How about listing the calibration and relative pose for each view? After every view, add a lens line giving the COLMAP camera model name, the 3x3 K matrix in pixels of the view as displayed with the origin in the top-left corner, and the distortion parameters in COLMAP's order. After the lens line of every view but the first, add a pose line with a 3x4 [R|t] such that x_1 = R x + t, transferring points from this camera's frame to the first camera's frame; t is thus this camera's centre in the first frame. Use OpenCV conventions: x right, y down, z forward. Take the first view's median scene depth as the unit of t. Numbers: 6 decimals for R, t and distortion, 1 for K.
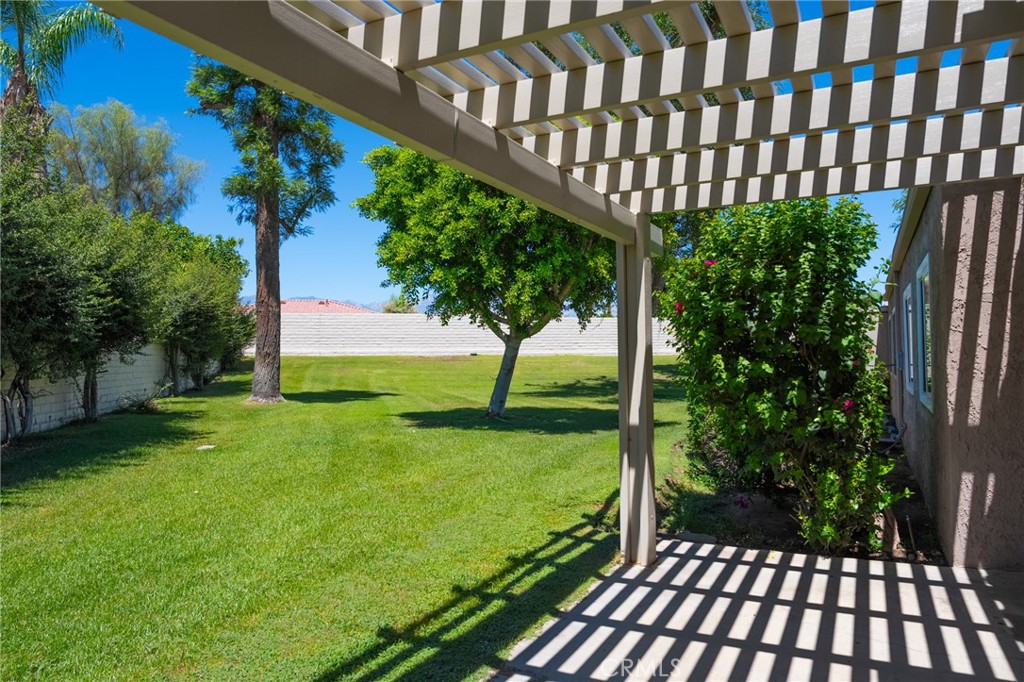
lens RADIAL K [[694.6, 0, 510.5], [0, 694.6, 344.5], [0, 0, 1]] dist [-0.019418, 0.025557]
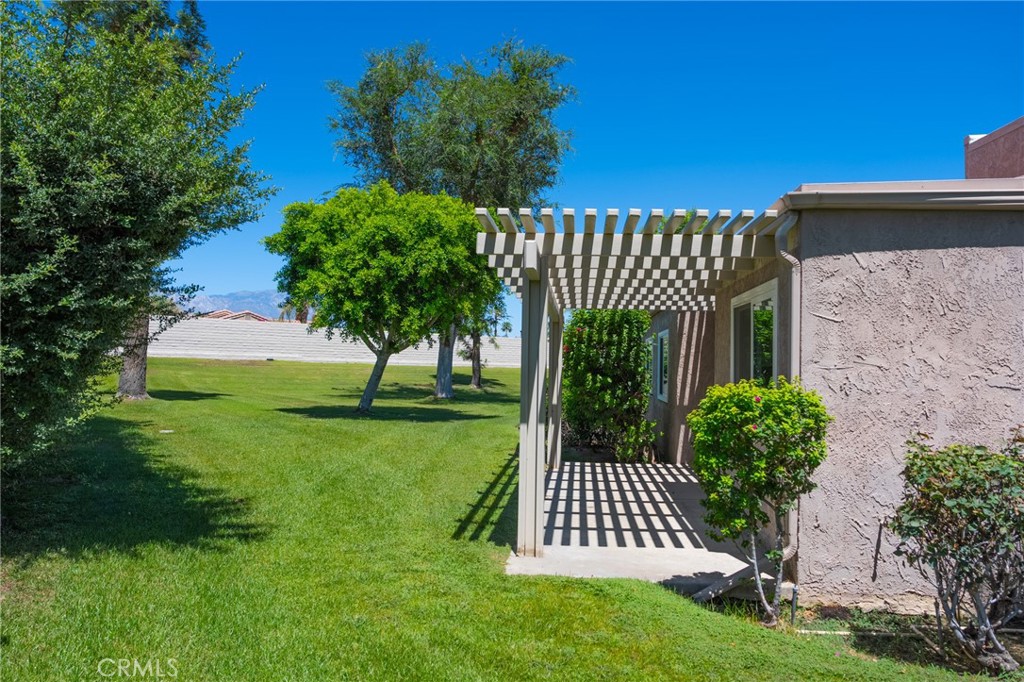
lens RADIAL K [[694.6, 0, 510.5], [0, 694.6, 344.5], [0, 0, 1]] dist [-0.019418, 0.025557]
pose [[0.931082, 0.043095, 0.362256, -0.311960], [-0.038991, 0.999066, -0.018636, -0.011226], [-0.362721, 0.003227, 0.931892, -0.410973]]
